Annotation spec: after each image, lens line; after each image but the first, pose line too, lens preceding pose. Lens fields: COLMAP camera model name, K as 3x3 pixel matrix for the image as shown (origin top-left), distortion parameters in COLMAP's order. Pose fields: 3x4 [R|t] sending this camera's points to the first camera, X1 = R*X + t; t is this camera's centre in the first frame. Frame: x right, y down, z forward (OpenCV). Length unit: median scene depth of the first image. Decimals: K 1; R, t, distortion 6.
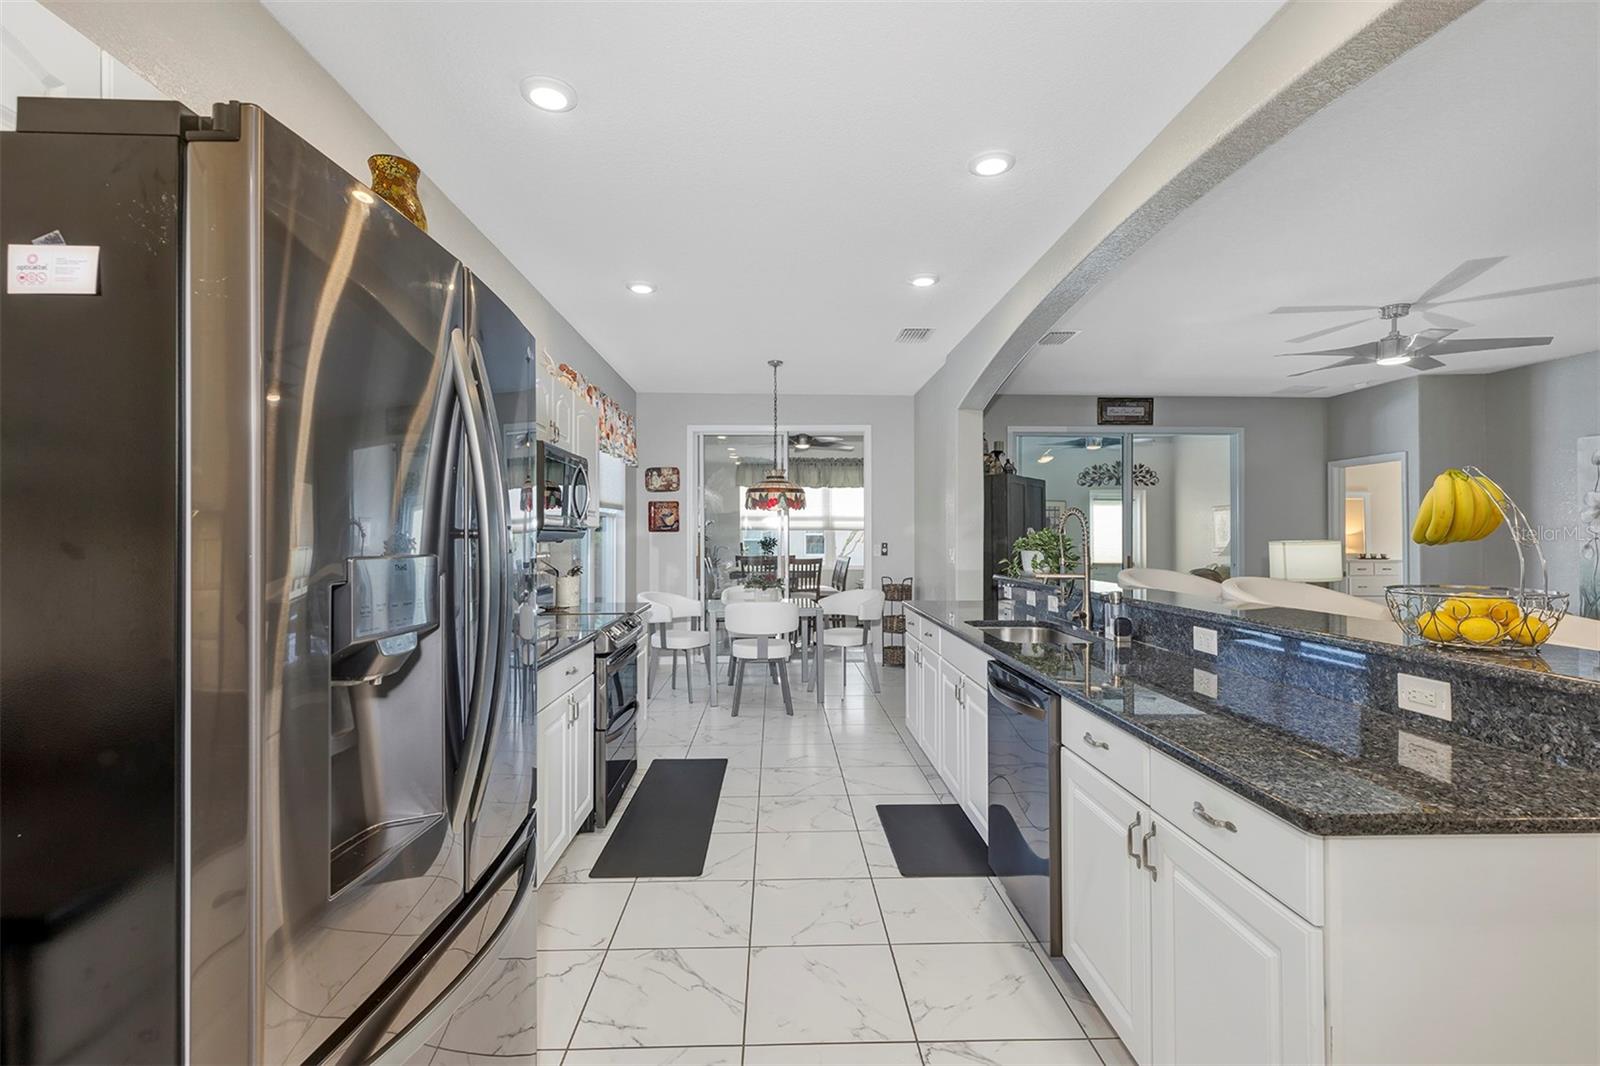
lens RADIAL K [[726.3, 0, 797.9], [0, 726.3, 533.1], [0, 0, 1]] dist [0.005233, 0.001056]
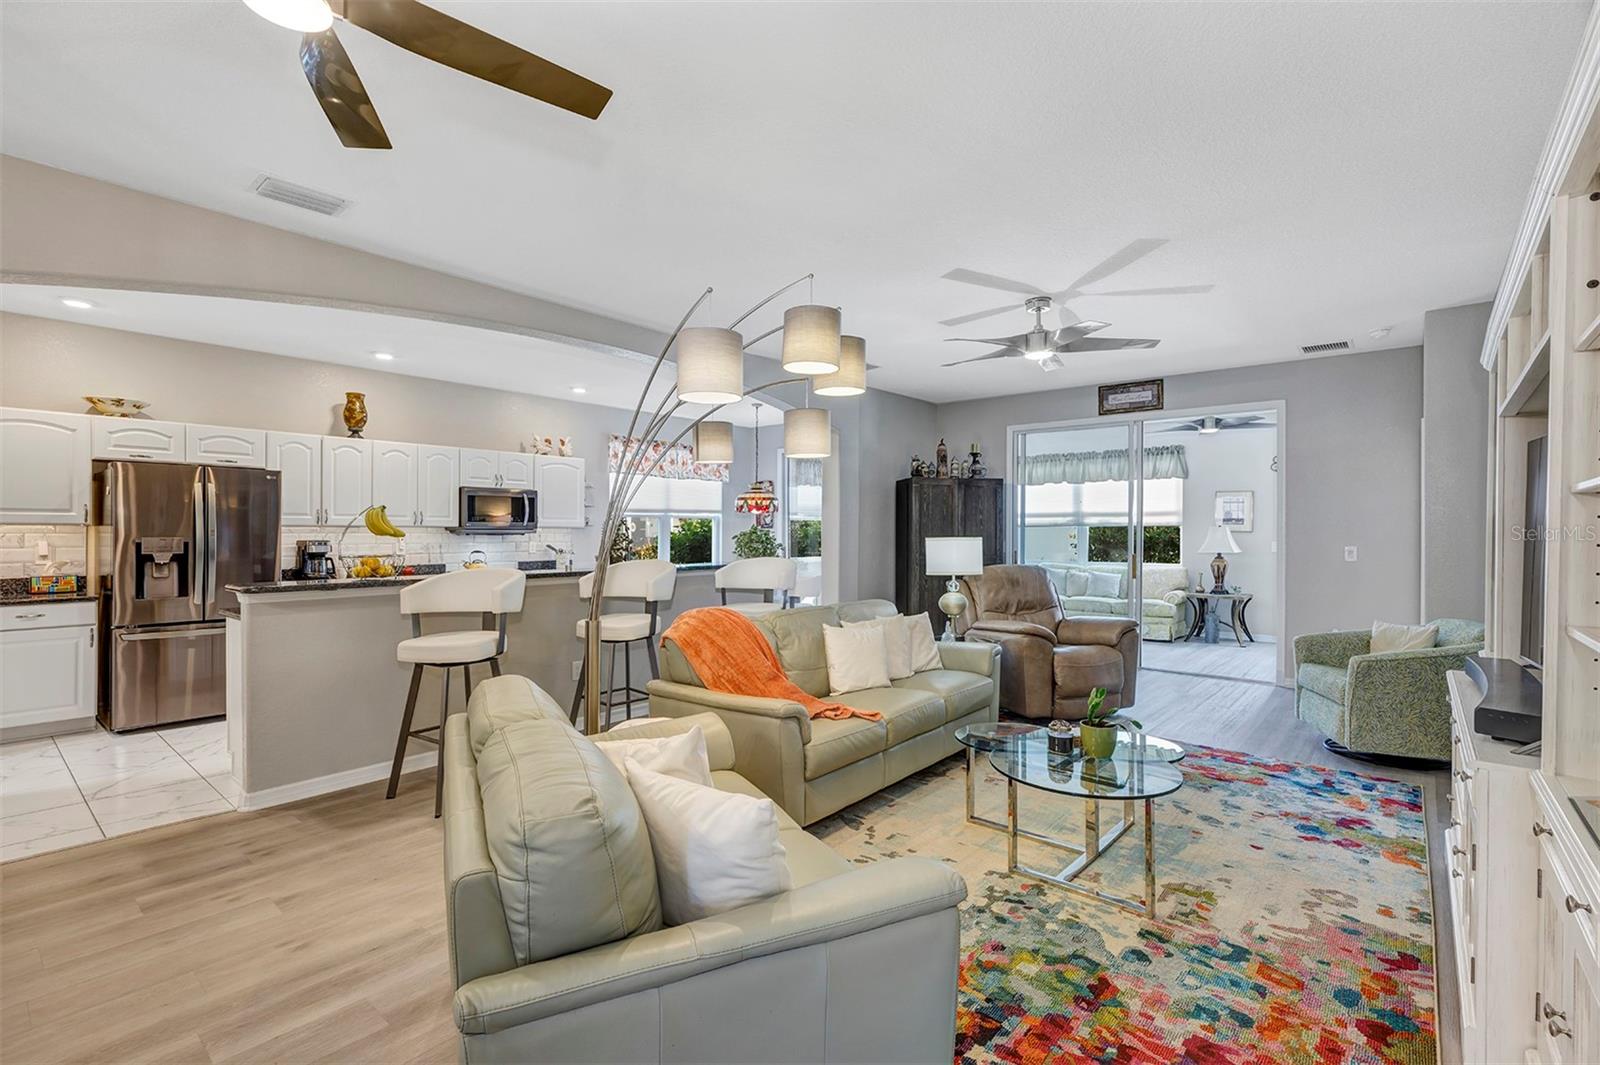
lens RADIAL K [[726.3, 0, 796.1], [0, 726.3, 530.7], [0, 0, 1]] dist [0.005233, 0.001056]
pose [[0.739515, 0.000410, -0.673140, 1.000076], [0.001914, 0.999994, 0.002712, -0.002220], [0.673137, -0.003294, 0.739510, 0.043626]]
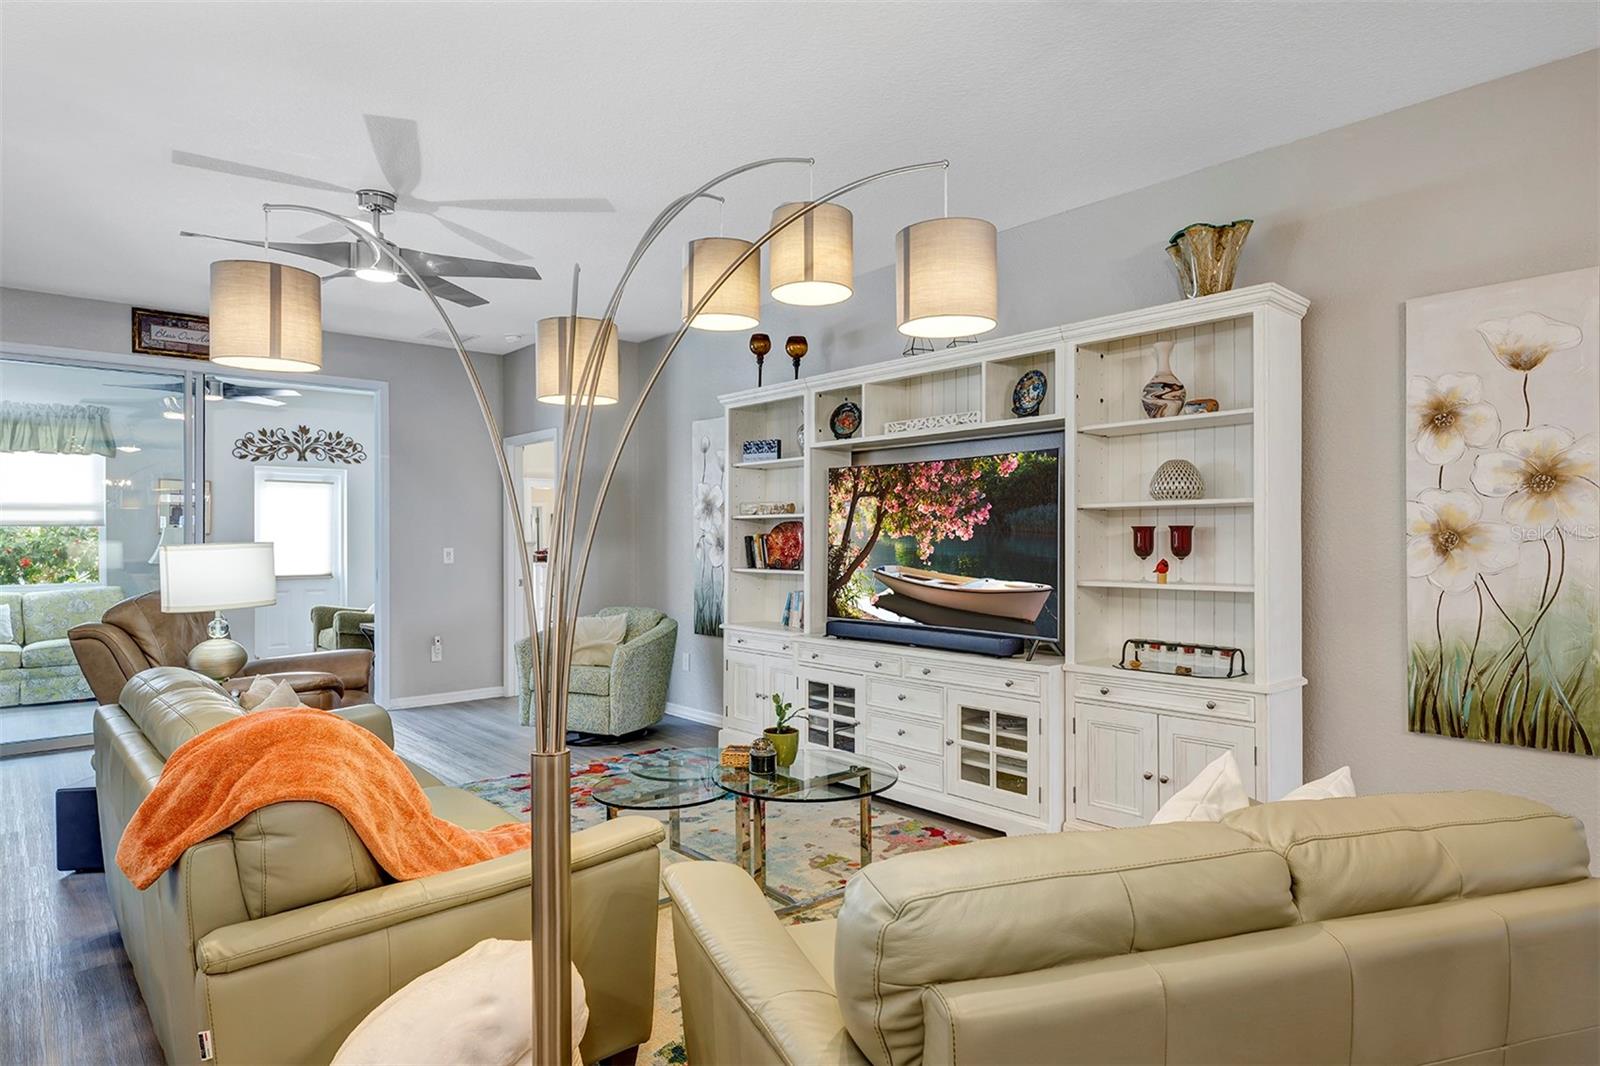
lens RADIAL K [[905.5, 0, 791.3], [0, 905.5, 535.8], [0, 0, 1]] dist [0.011182, -0.002051]
pose [[0.774737, -0.004729, 0.632266, 0.471144], [0.001480, 0.999983, 0.005666, 0.000704], [-0.632282, -0.003454, 0.774731, 0.084281]]
